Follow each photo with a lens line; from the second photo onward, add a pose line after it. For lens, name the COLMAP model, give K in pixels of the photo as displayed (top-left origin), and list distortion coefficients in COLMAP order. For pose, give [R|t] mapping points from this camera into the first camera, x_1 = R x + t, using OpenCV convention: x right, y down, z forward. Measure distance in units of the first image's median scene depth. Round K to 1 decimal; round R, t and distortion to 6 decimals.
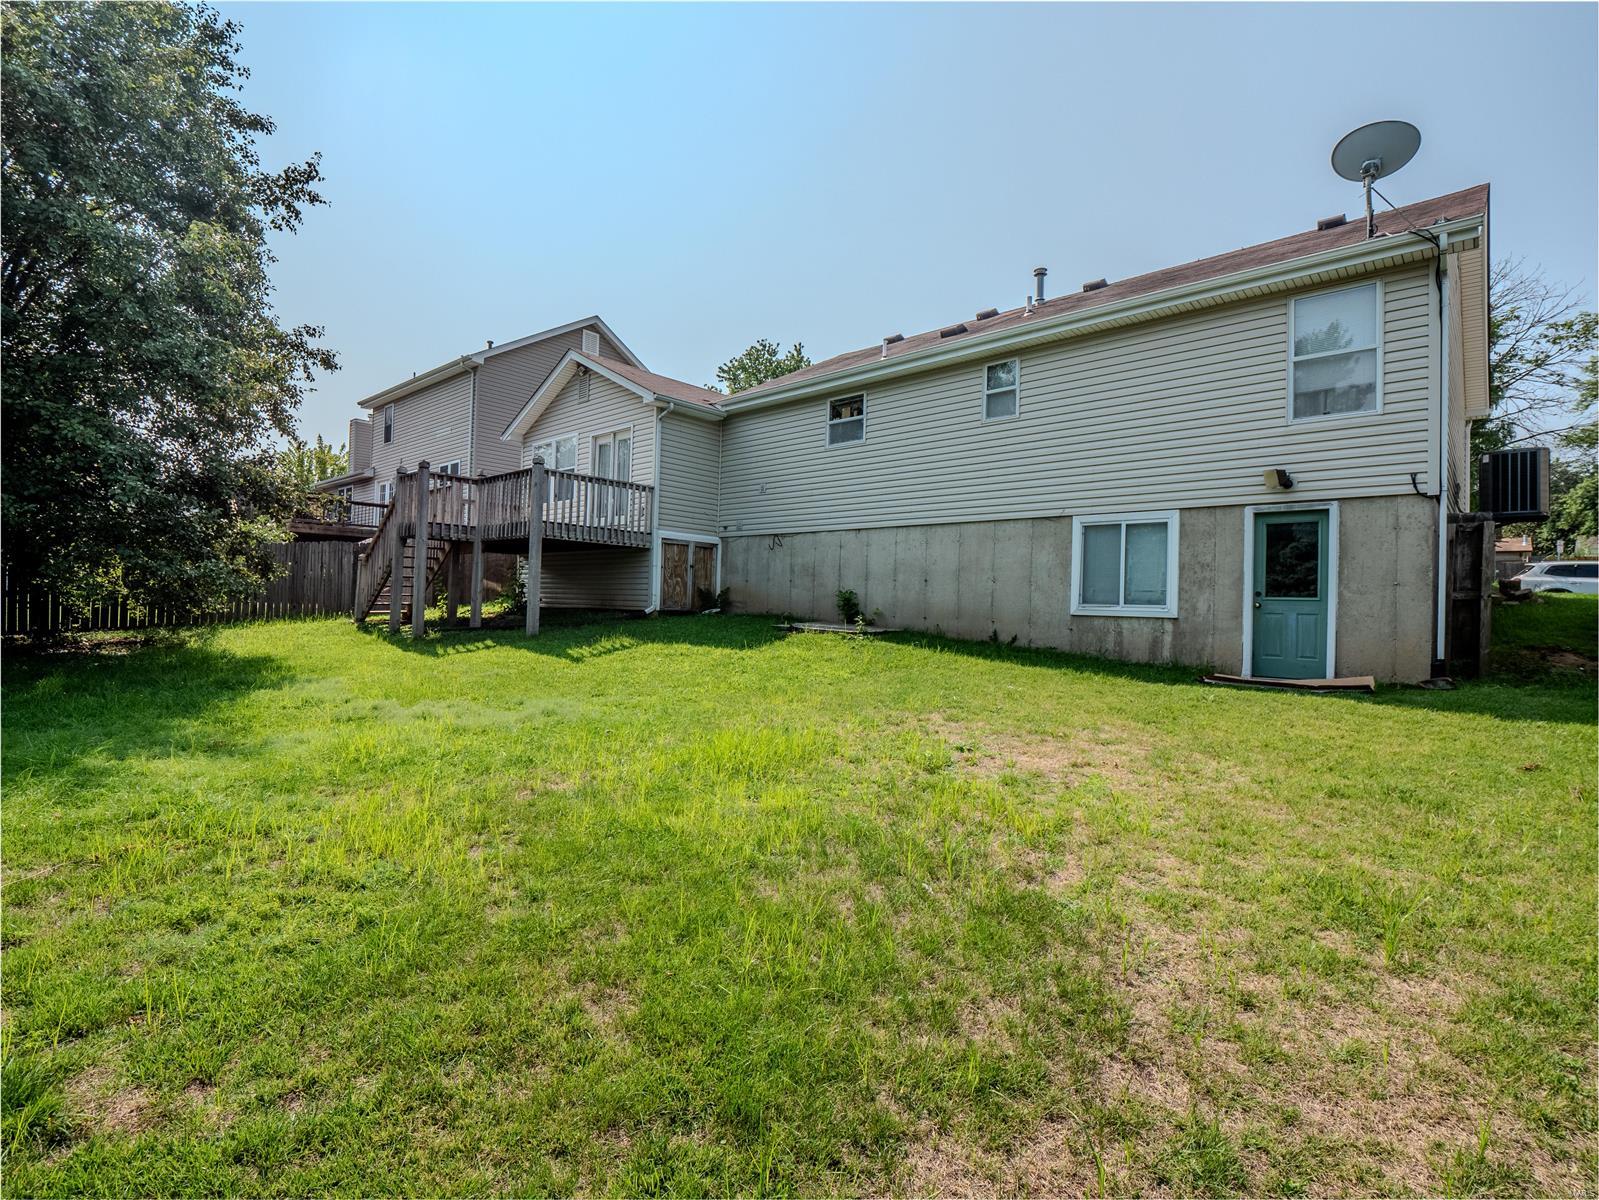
lens RADIAL K [[762.6, 0, 791.4], [0, 762.6, 588.4], [0, 0, 1]] dist [-0.009896, -0.001013]
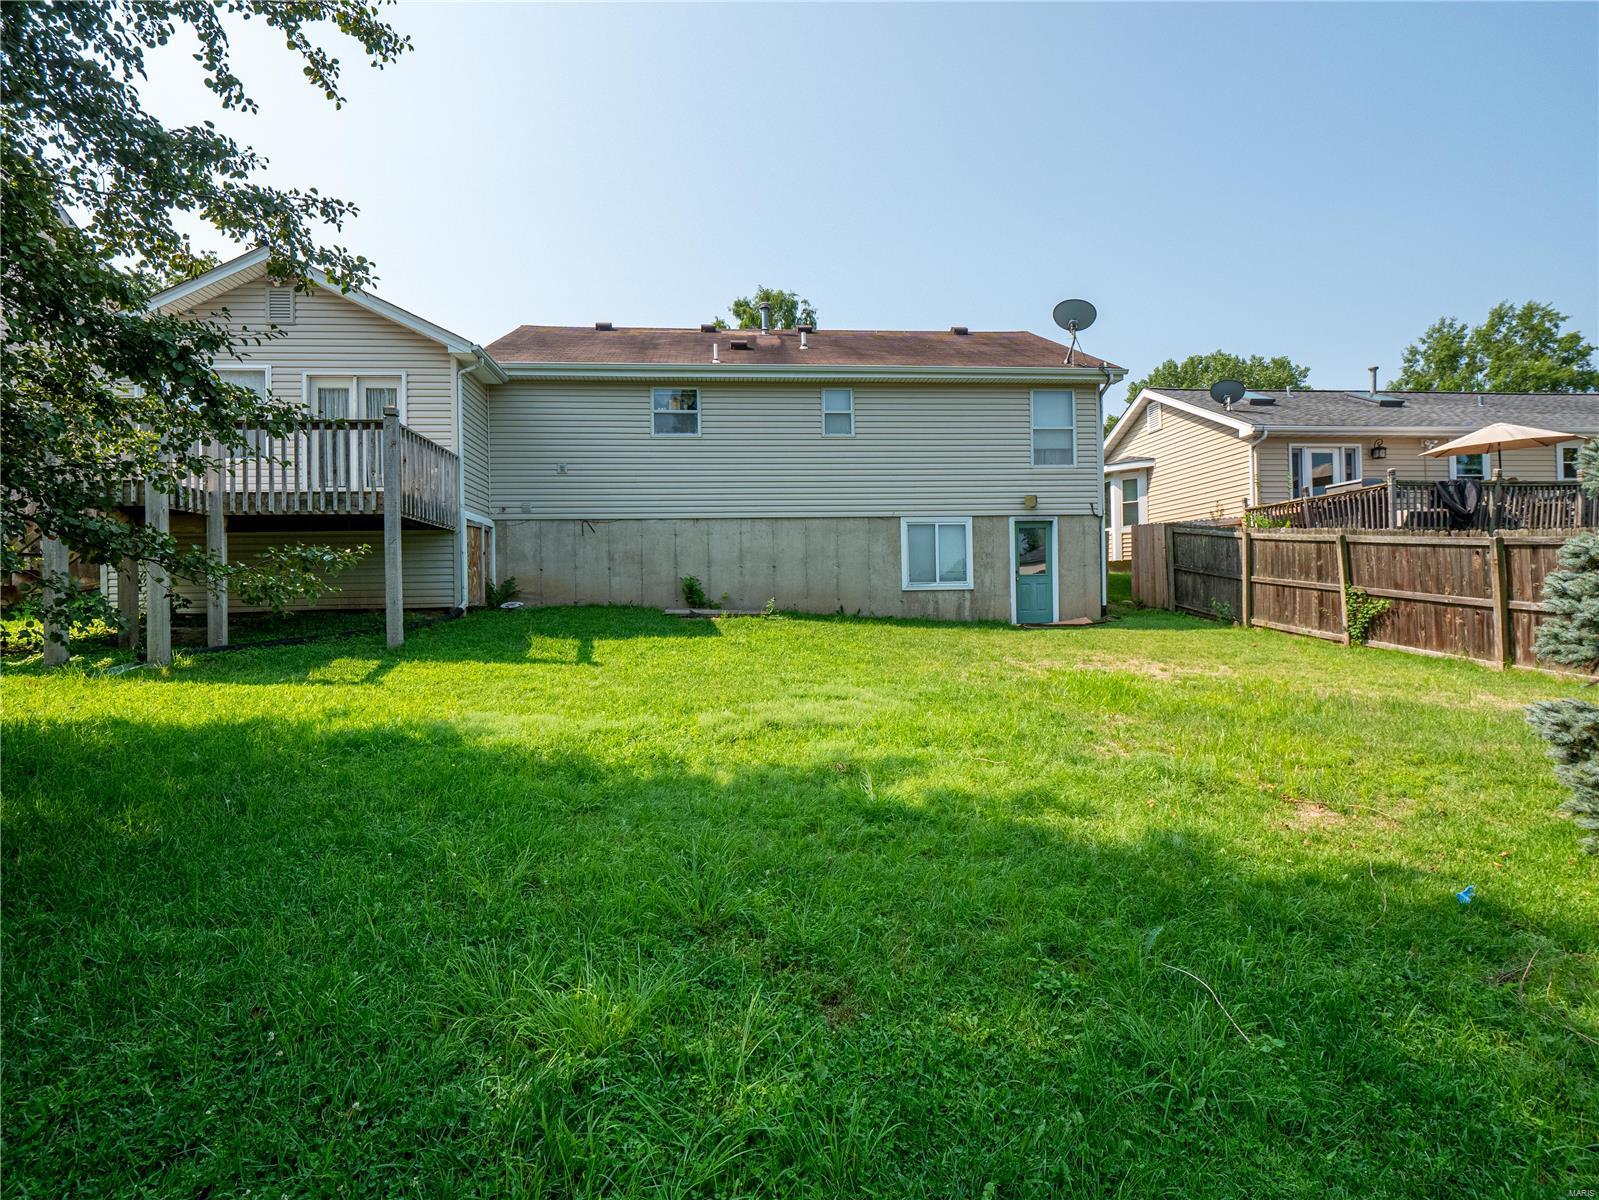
lens RADIAL K [[762.6, 0, 787.1], [0, 762.6, 600.9], [0, 0, 1]] dist [-0.009896, -0.001013]
pose [[0.661301, -0.036817, 0.749217, -0.694563], [0.021308, 0.999314, 0.030300, 0.006979], [-0.749818, -0.004073, 0.661631, 0.233943]]
